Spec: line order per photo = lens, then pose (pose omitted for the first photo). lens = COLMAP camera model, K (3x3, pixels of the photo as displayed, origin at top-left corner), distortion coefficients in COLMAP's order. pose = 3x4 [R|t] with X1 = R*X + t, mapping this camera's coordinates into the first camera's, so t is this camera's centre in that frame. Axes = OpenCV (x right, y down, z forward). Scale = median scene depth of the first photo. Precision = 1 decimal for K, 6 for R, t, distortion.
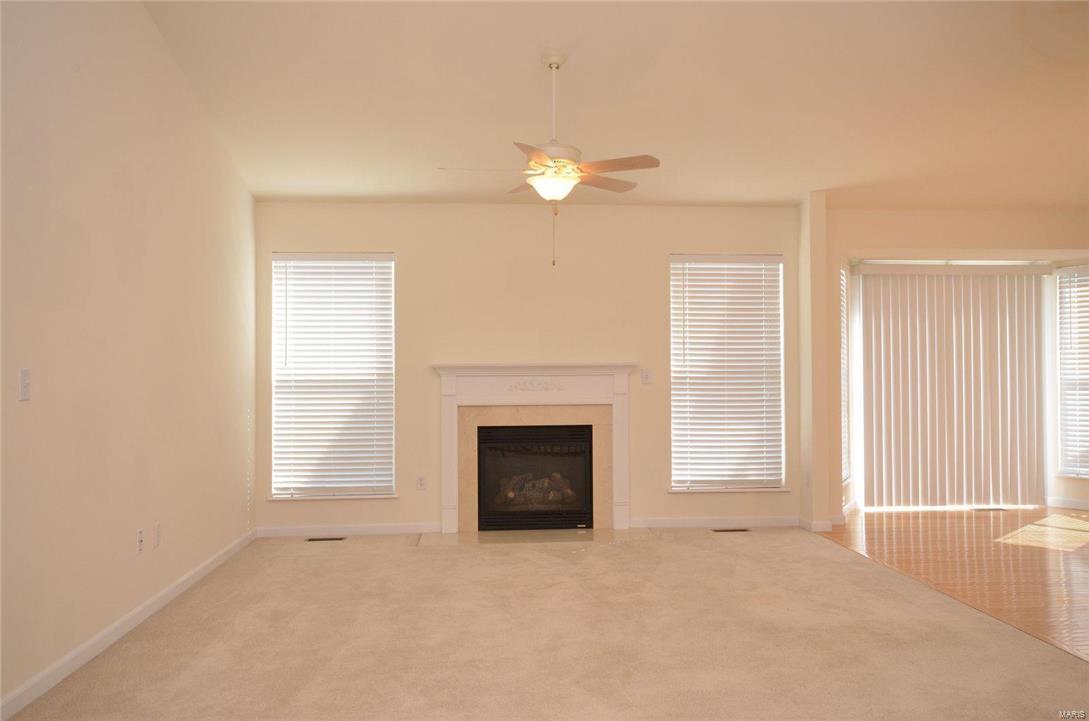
lens RADIAL K [[893.2, 0, 544.5], [0, 893.2, 360.5], [0, 0, 1]] dist [-0.003679, 0.057946]
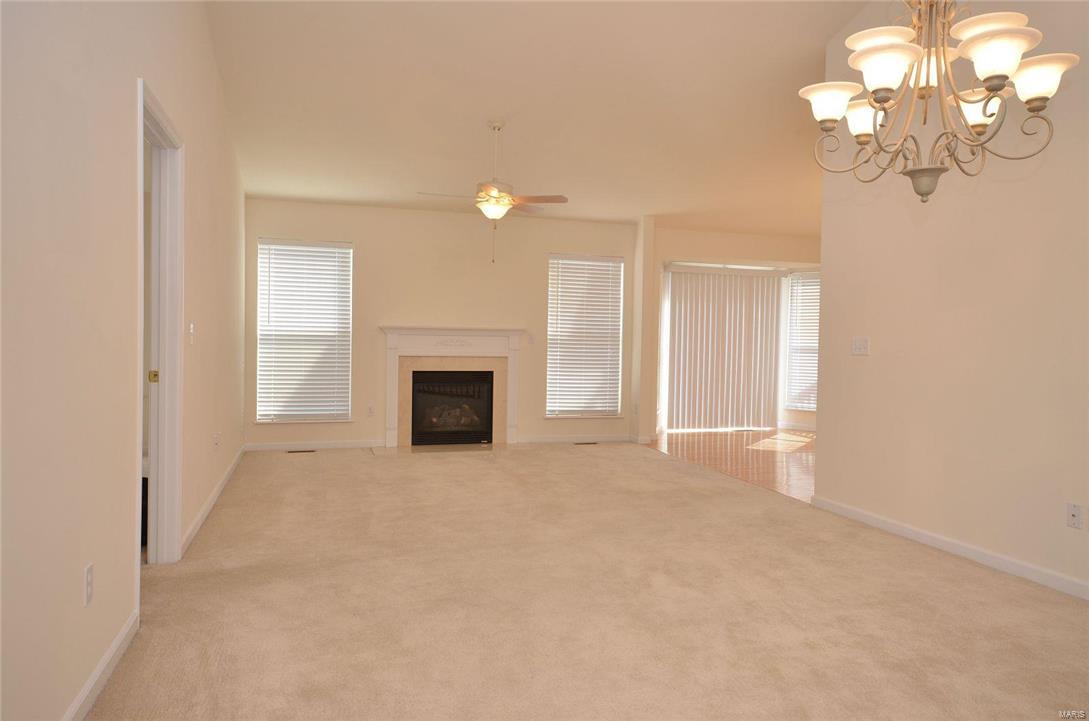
lens RADIAL K [[753.5, 0, 544.5], [0, 753.5, 360.5], [0, 0, 1]] dist [-0.000773, 0.000647]
pose [[0.975856, 0.016926, 0.217758, -0.128436], [-0.027488, 0.998583, 0.045566, -0.001761], [-0.216678, -0.050451, 0.974939, -0.188309]]
